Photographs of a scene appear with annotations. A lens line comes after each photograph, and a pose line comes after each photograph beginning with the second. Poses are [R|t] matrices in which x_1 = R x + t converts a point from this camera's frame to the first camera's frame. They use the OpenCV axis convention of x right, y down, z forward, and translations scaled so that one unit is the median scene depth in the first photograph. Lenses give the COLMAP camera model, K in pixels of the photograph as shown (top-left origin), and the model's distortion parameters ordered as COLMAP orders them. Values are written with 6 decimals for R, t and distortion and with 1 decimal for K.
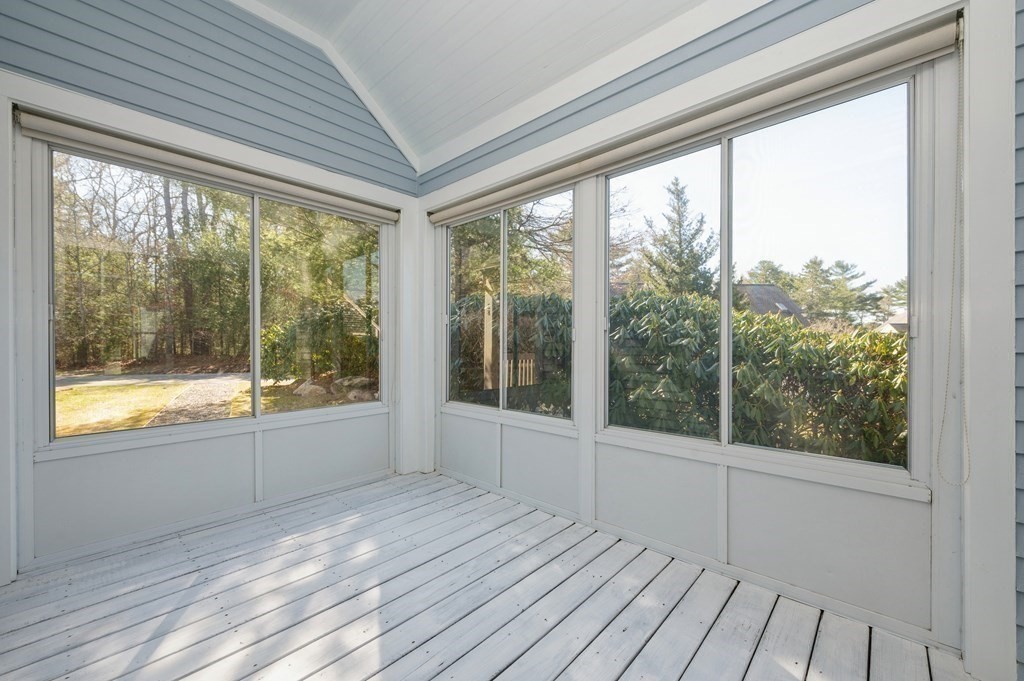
lens RADIAL K [[406.9, 0, 503.8], [0, 406.9, 345.0], [0, 0, 1]] dist [0.002760, 0.000283]
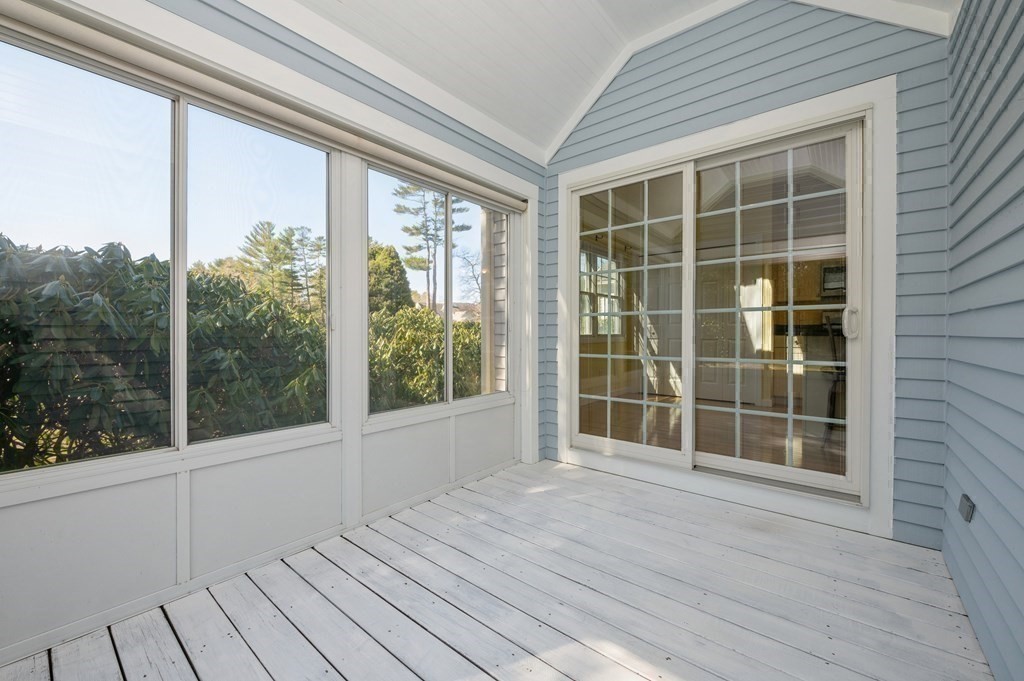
lens RADIAL K [[406.9, 0, 504.3], [0, 406.9, 336.3], [0, 0, 1]] dist [0.002760, 0.000283]
pose [[-0.057663, -0.003945, 0.998328, -0.695479], [0.002605, 0.999988, 0.004102, 0.001531], [-0.998333, 0.002837, -0.057652, 0.660598]]
